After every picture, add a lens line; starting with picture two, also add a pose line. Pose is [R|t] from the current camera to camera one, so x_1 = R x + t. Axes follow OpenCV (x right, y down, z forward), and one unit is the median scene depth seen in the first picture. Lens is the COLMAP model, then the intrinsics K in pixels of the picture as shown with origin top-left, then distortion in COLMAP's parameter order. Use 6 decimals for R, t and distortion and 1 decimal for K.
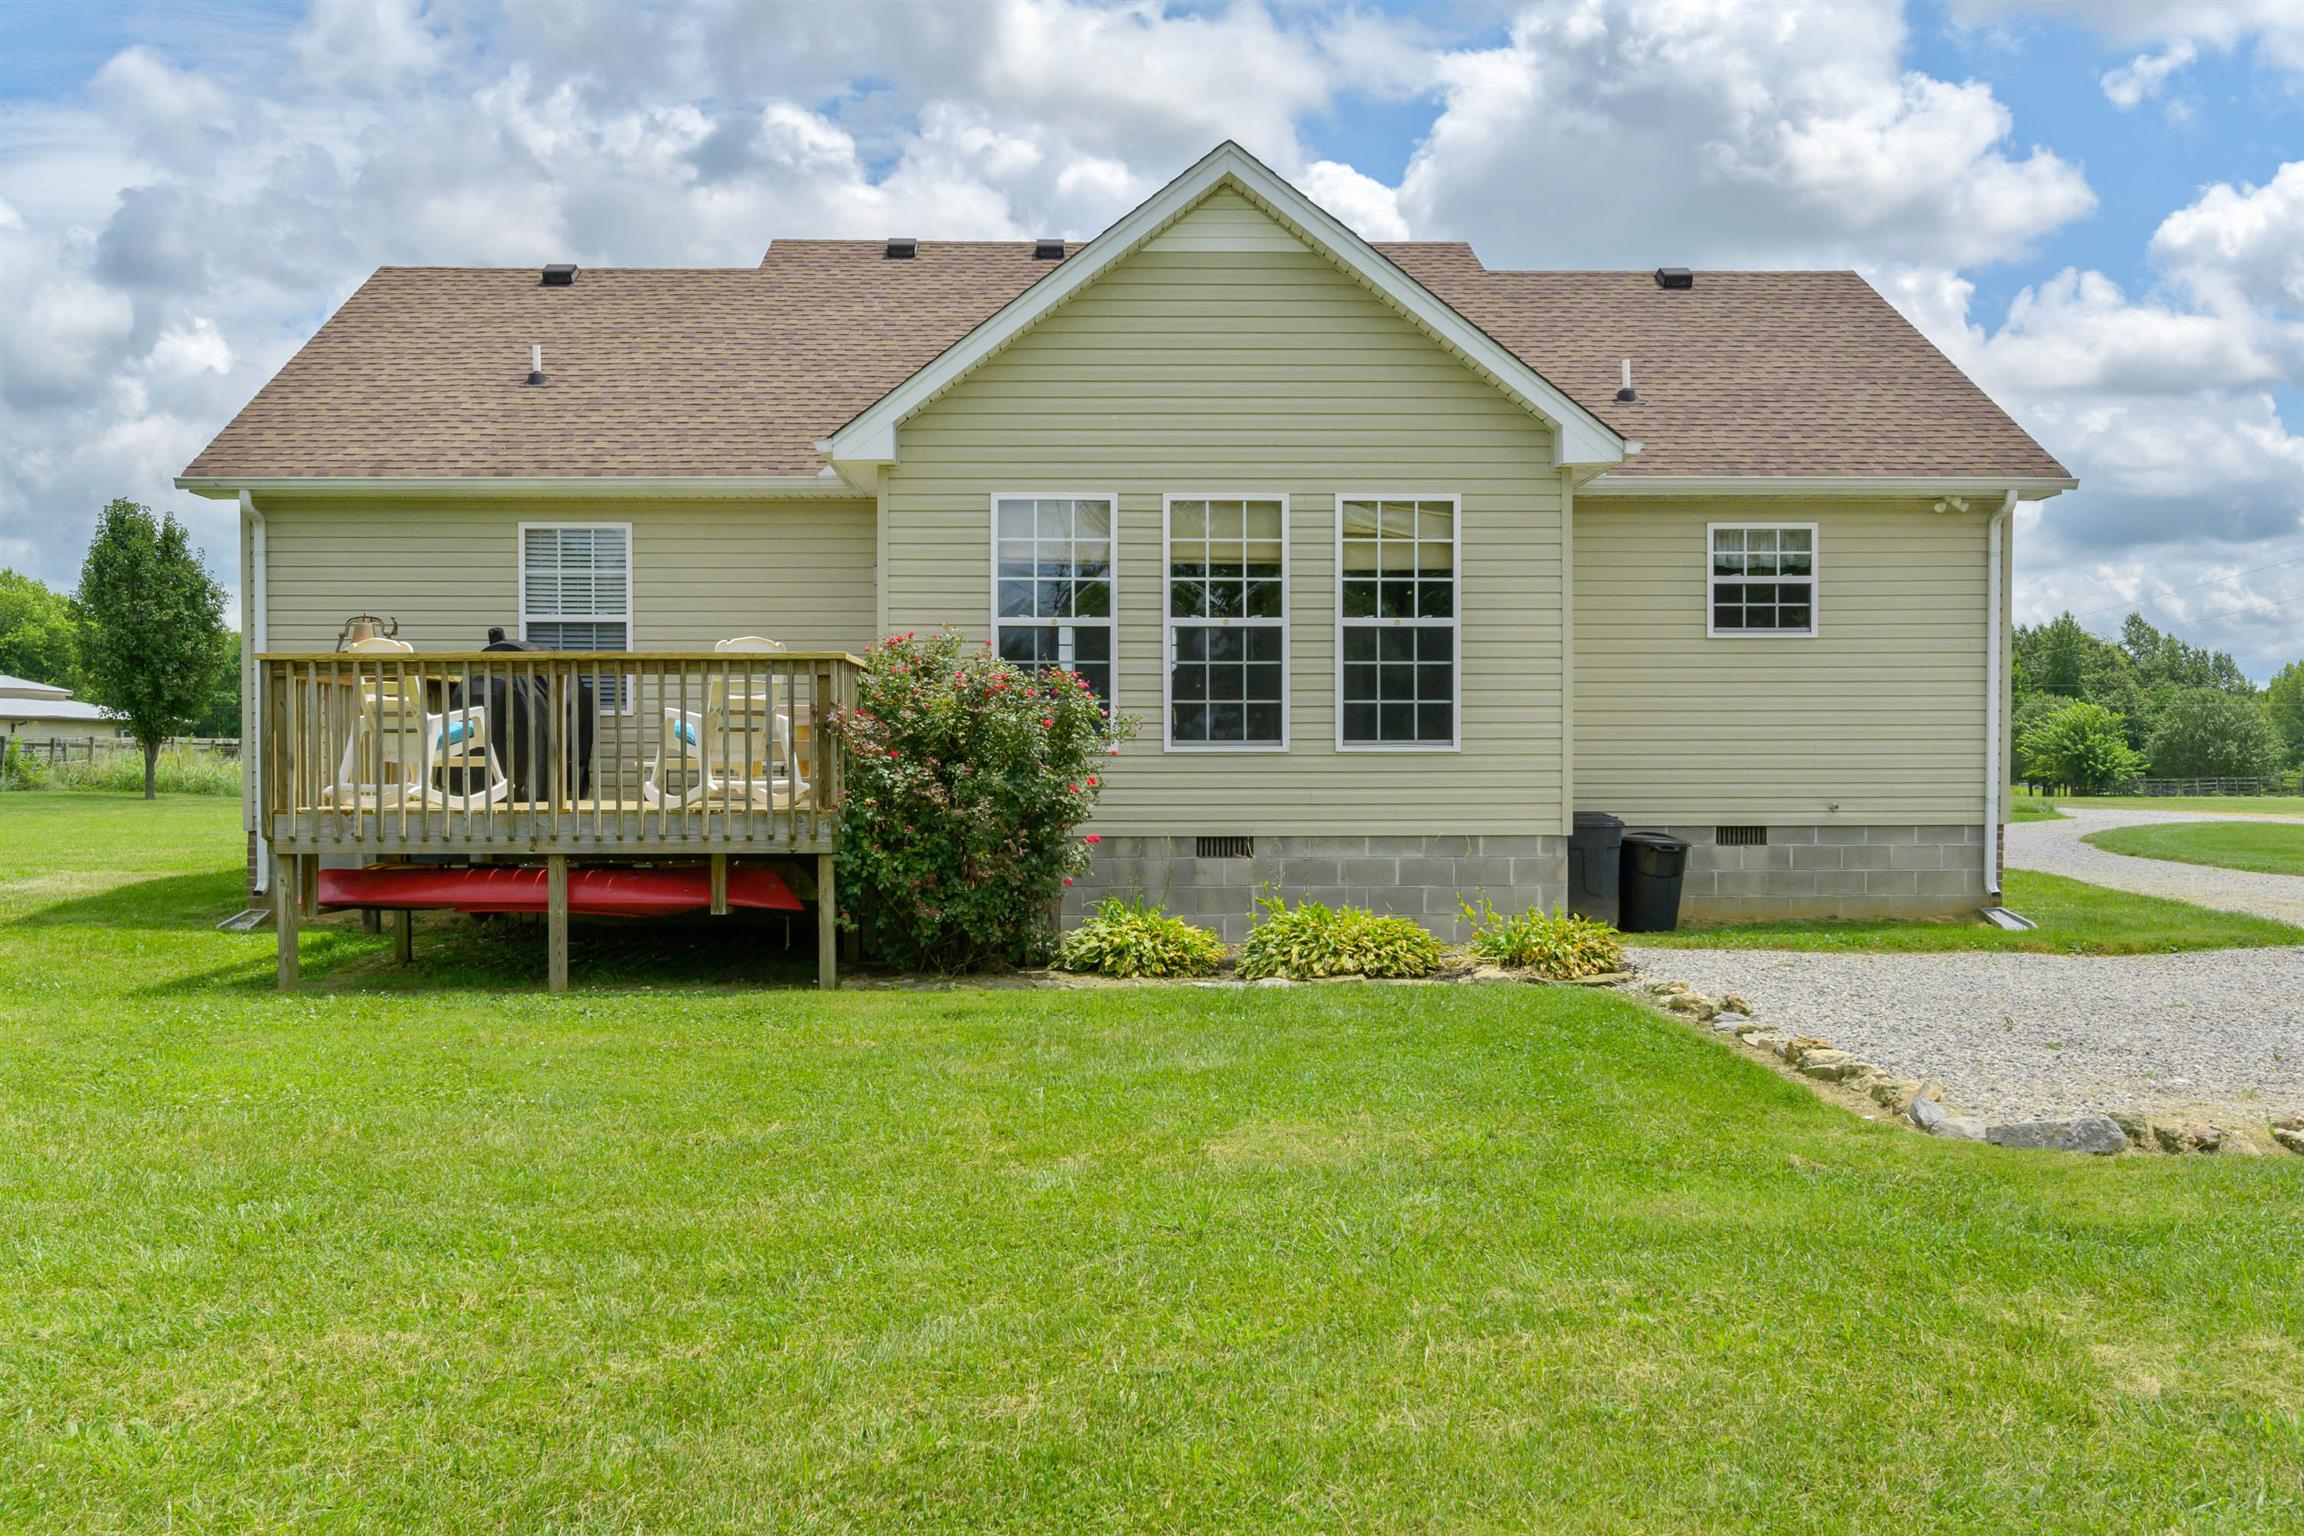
lens RADIAL K [[1921.1, 0, 1153.1], [0, 1921.1, 773.2], [0, 0, 1]] dist [0.022288, -0.002010]
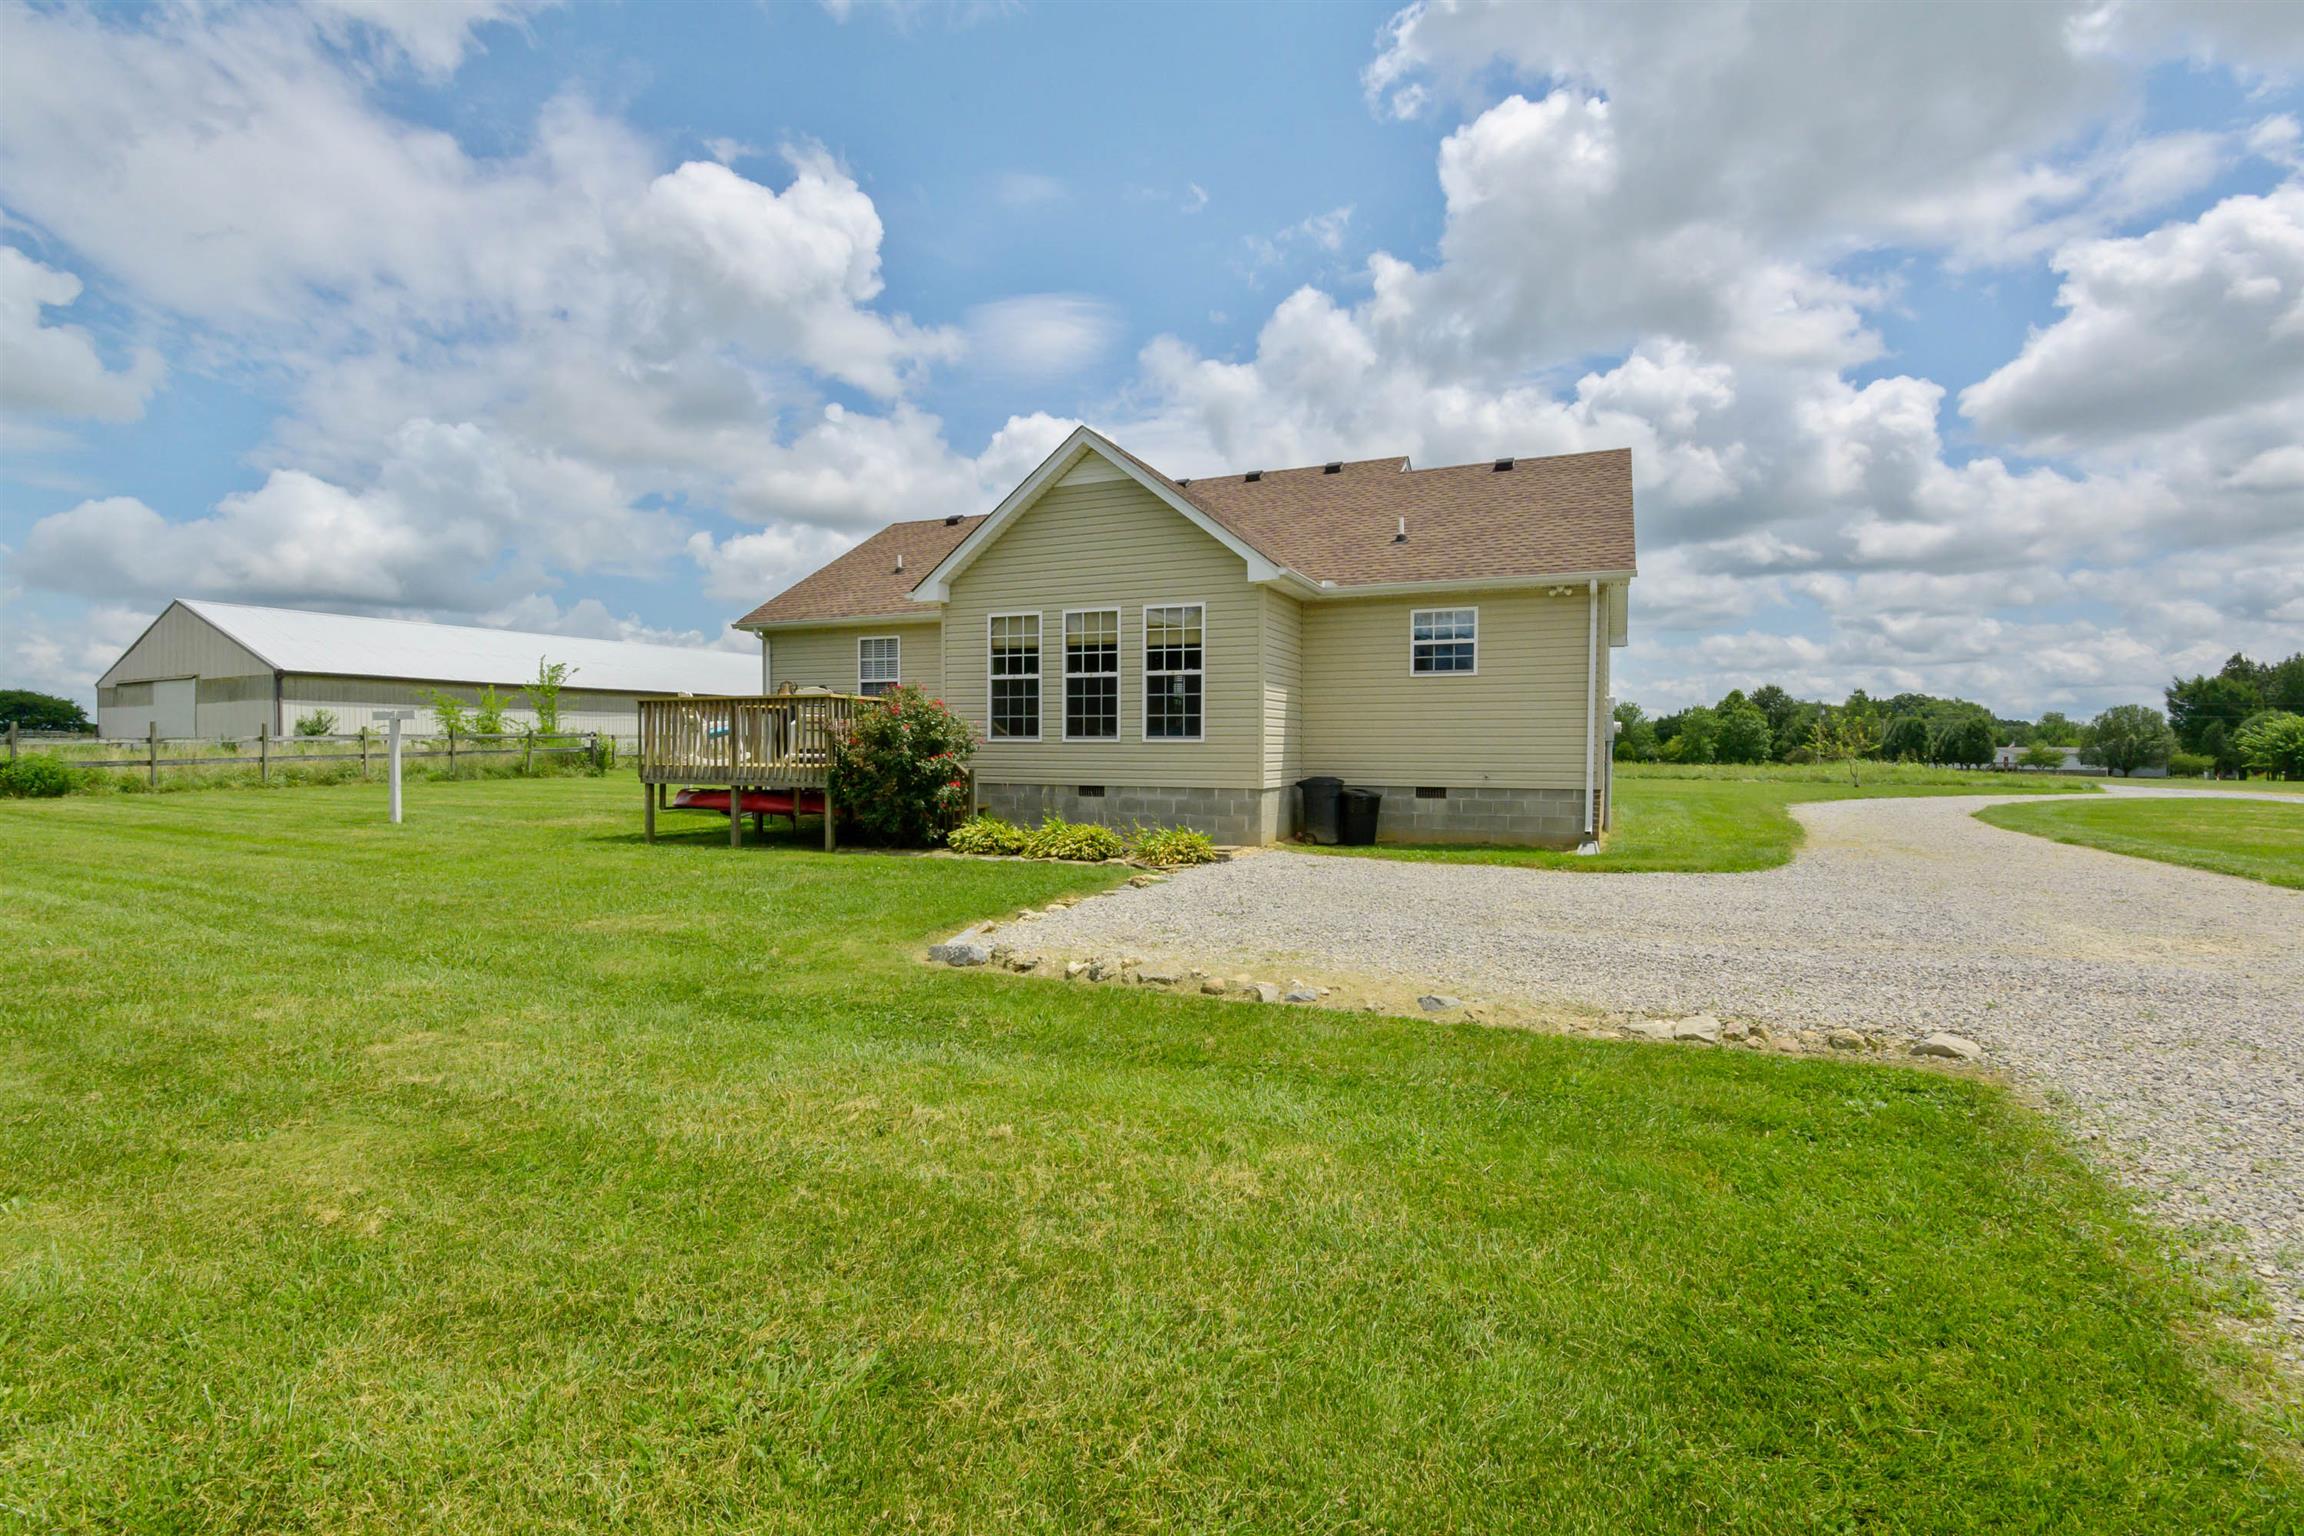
lens RADIAL K [[1064.5, 0, 1155.0], [0, 1064.5, 762.1], [0, 0, 1]] dist [-0.006886, 0.001895]
pose [[0.908441, 0.012184, -0.417836, 0.544604], [-0.008568, 0.999908, 0.010529, -0.002610], [0.417926, -0.005985, 0.908462, 0.051067]]
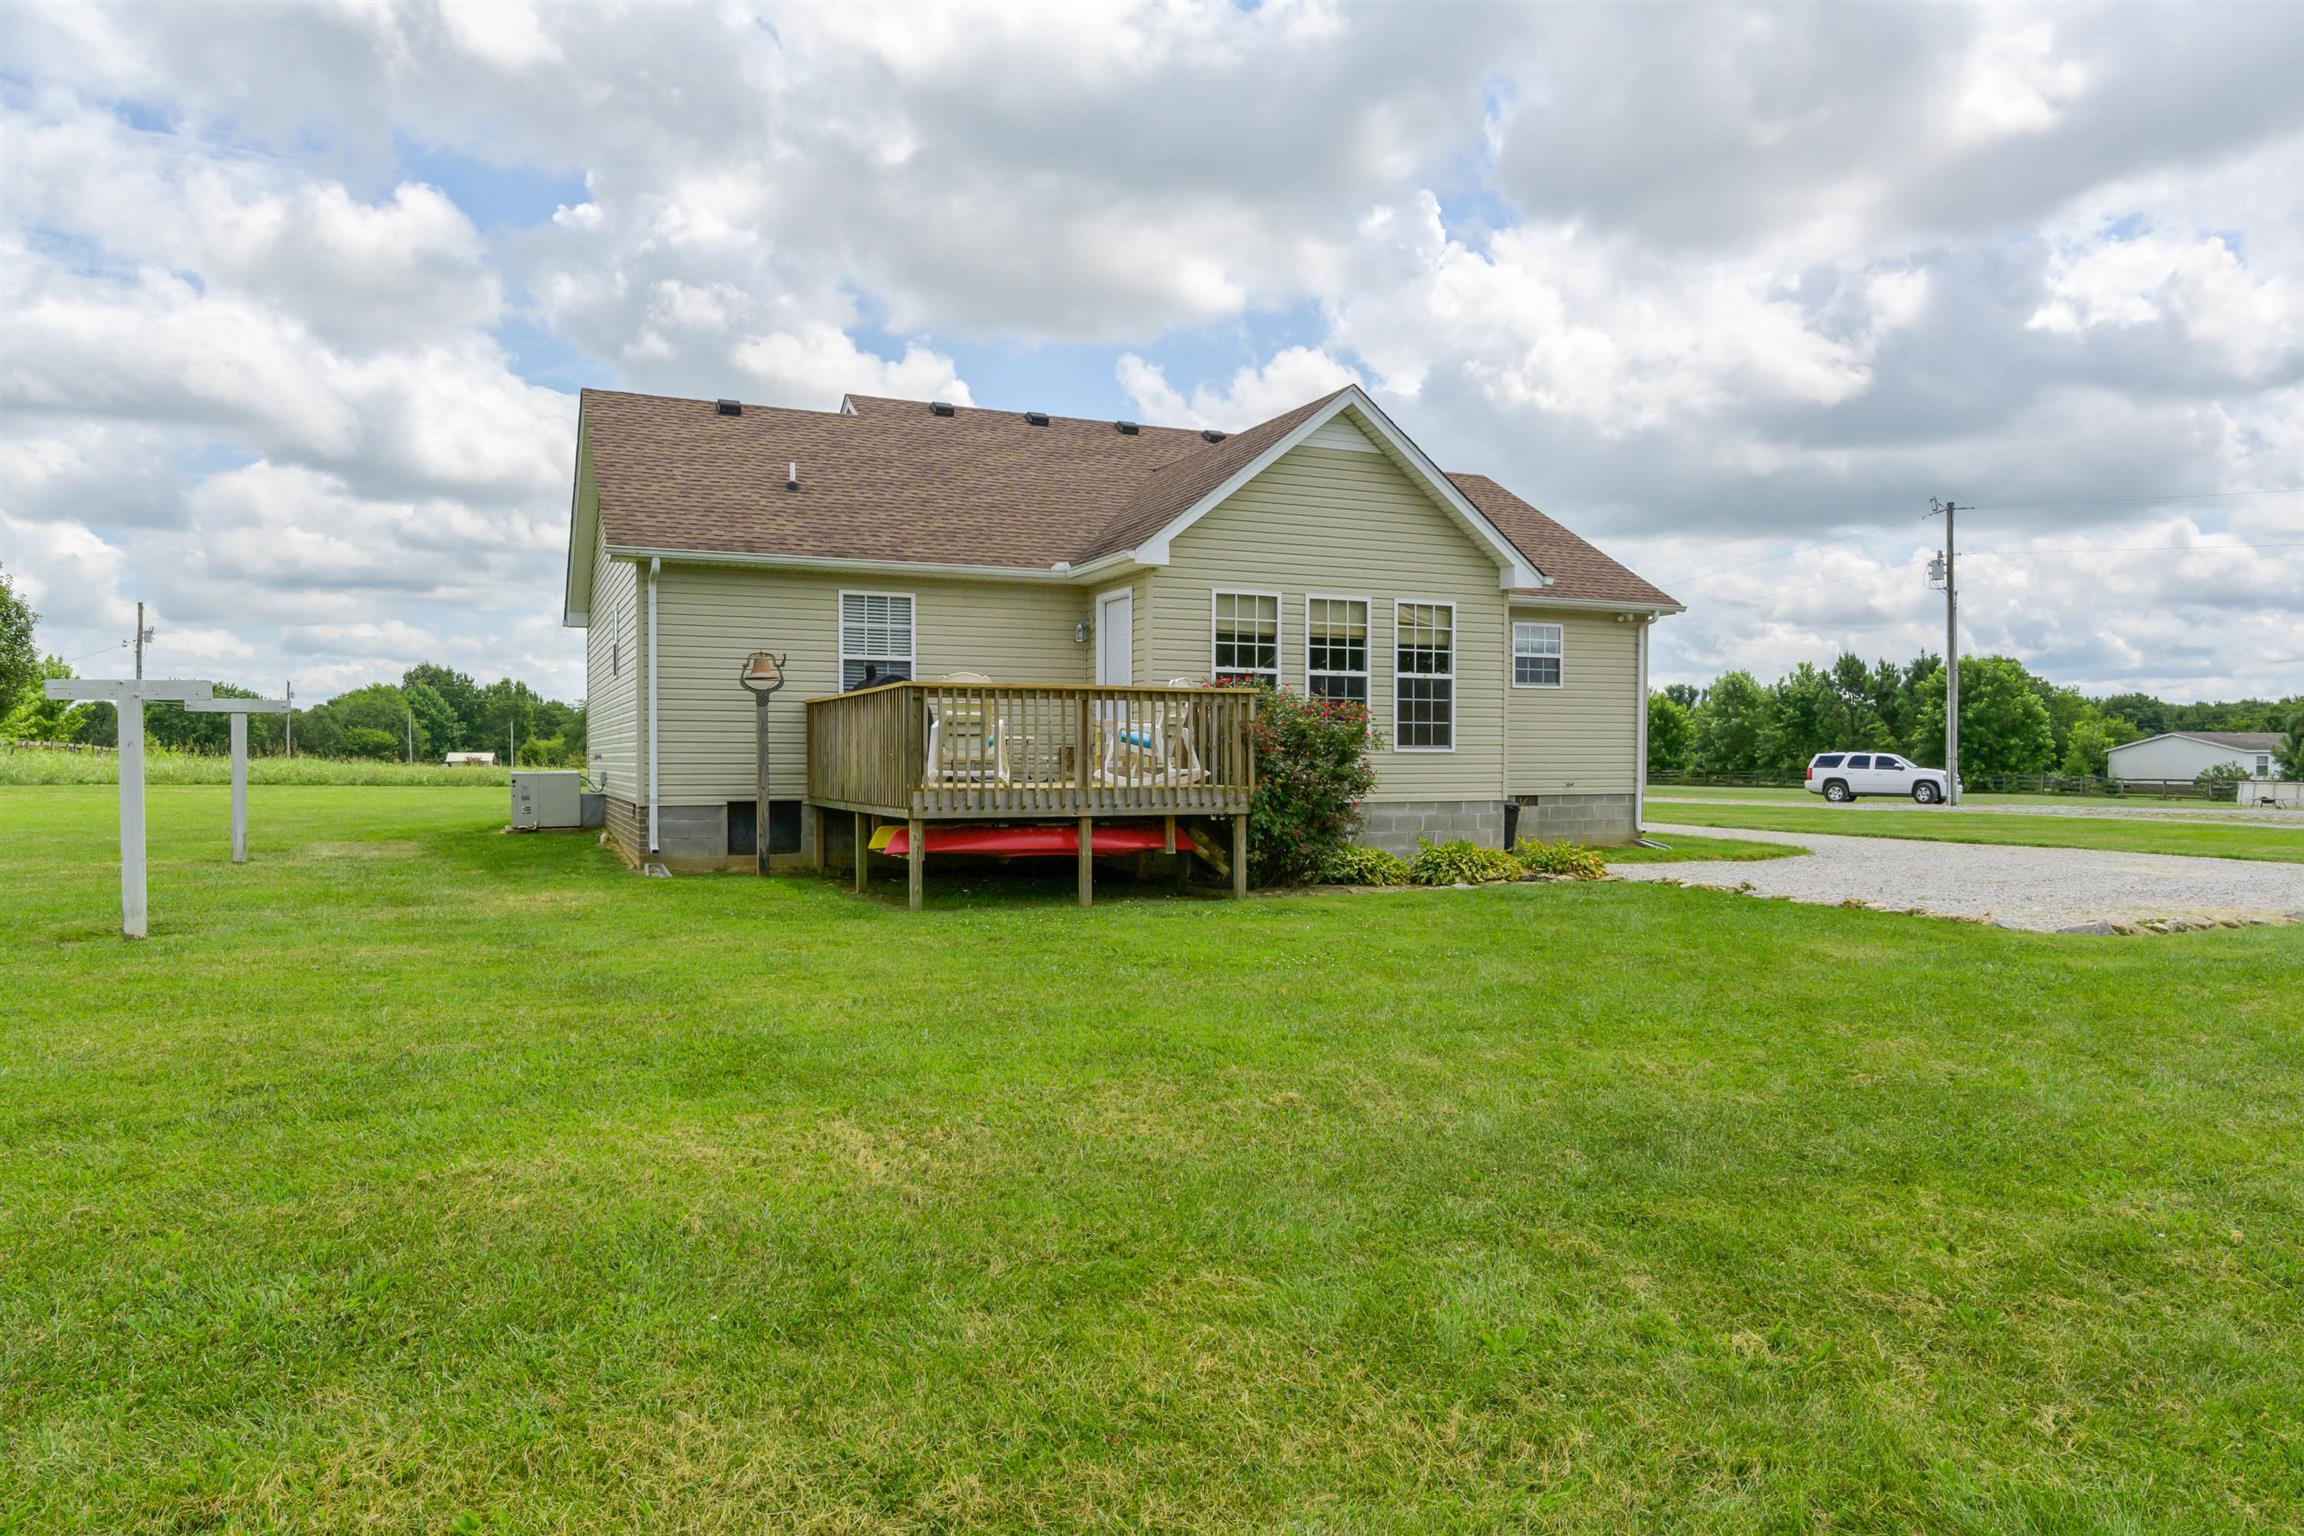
lens RADIAL K [[1335.4, 0, 1107.7], [0, 1335.4, 762.9], [0, 0, 1]] dist [0.005637, 0.000645]
pose [[0.935578, 0.002100, 0.353113, -0.550940], [-0.001619, 0.999997, -0.001659, 0.000808], [-0.353115, 0.000981, 0.935579, -0.005463]]
